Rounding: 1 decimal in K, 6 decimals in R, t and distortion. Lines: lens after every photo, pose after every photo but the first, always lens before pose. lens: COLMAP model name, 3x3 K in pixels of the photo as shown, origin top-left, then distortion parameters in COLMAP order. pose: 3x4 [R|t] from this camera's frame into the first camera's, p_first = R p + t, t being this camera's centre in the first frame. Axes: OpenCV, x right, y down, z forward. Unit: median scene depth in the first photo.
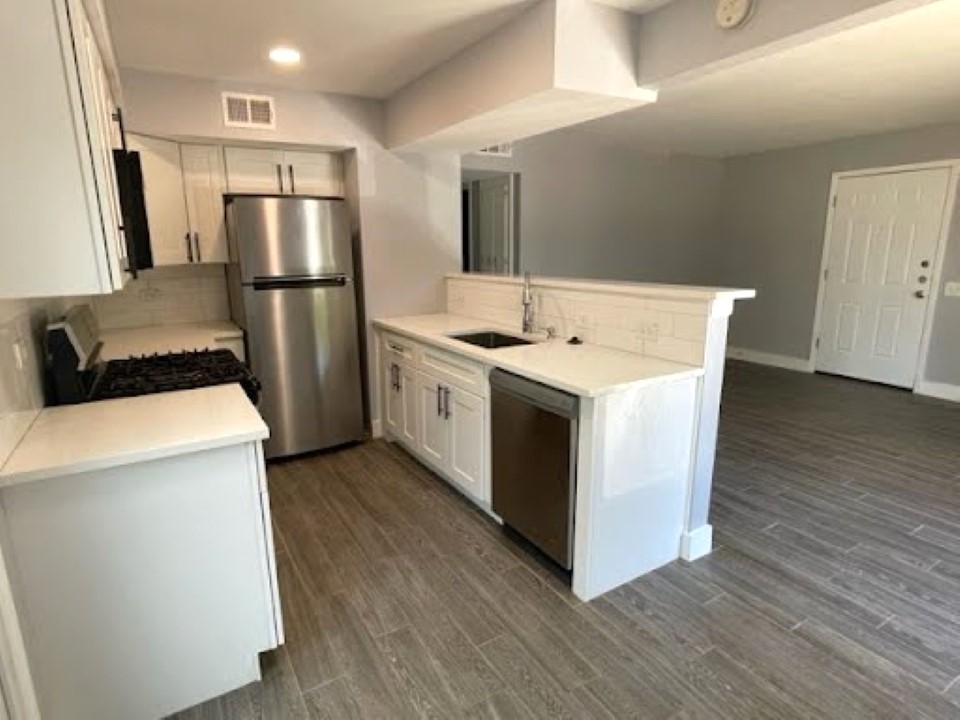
lens RADIAL K [[538.7, 0, 475.0], [0, 538.7, 356.8], [0, 0, 1]] dist [-0.000306, -0.000692]
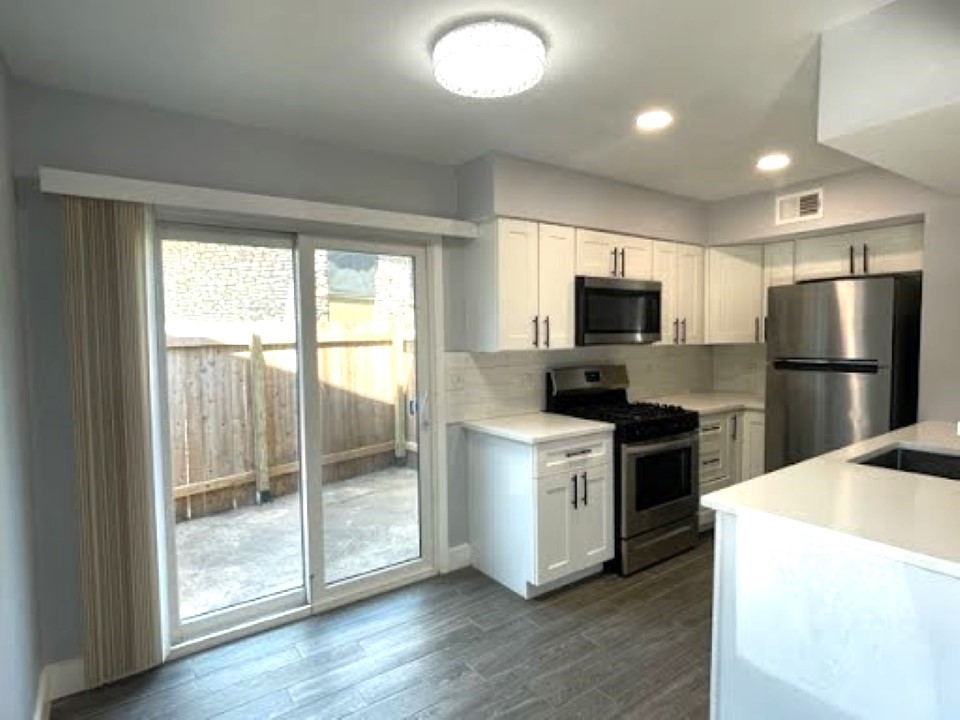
lens RADIAL K [[538.7, 0, 475.0], [0, 538.7, 356.8], [0, 0, 1]] dist [-0.000306, -0.000692]
pose [[0.084100, 0.057215, -0.994813, 0.605727], [-0.198723, 0.979259, 0.039521, -0.069699], [0.976441, 0.194368, 0.093726, 0.306223]]
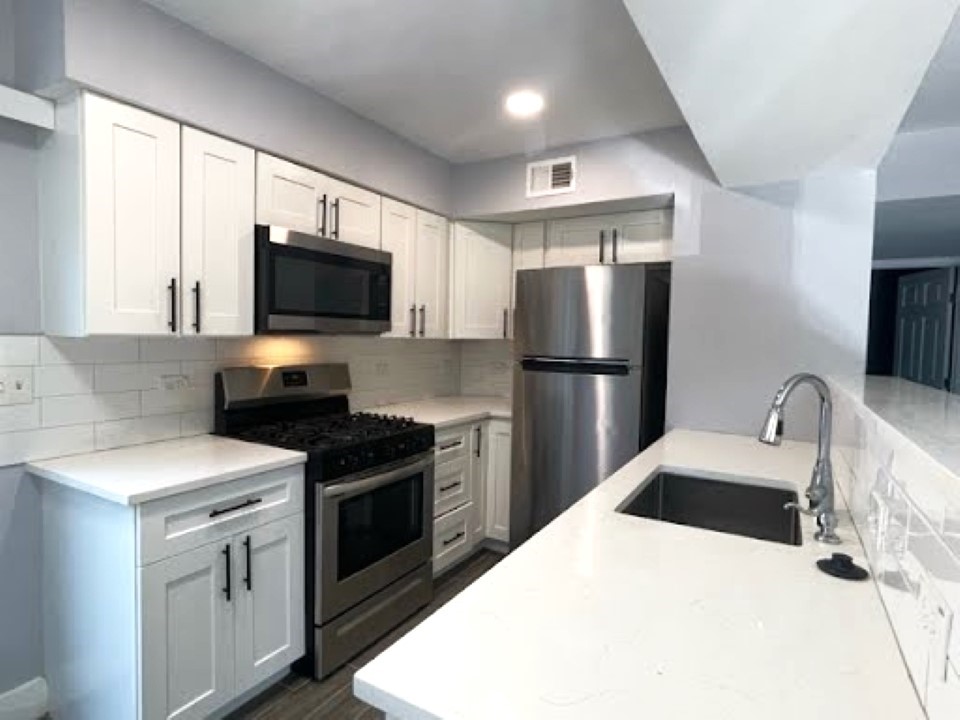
lens RADIAL K [[526.3, 0, 480.0], [0, 526.3, 360.0], [0, 0, 1]] dist [0.044814, -0.000065]
pose [[0.485511, 0.065884, -0.871745, 0.319211], [-0.211131, 0.976476, -0.043789, -0.084210], [0.848353, 0.205312, 0.488000, 0.502774]]
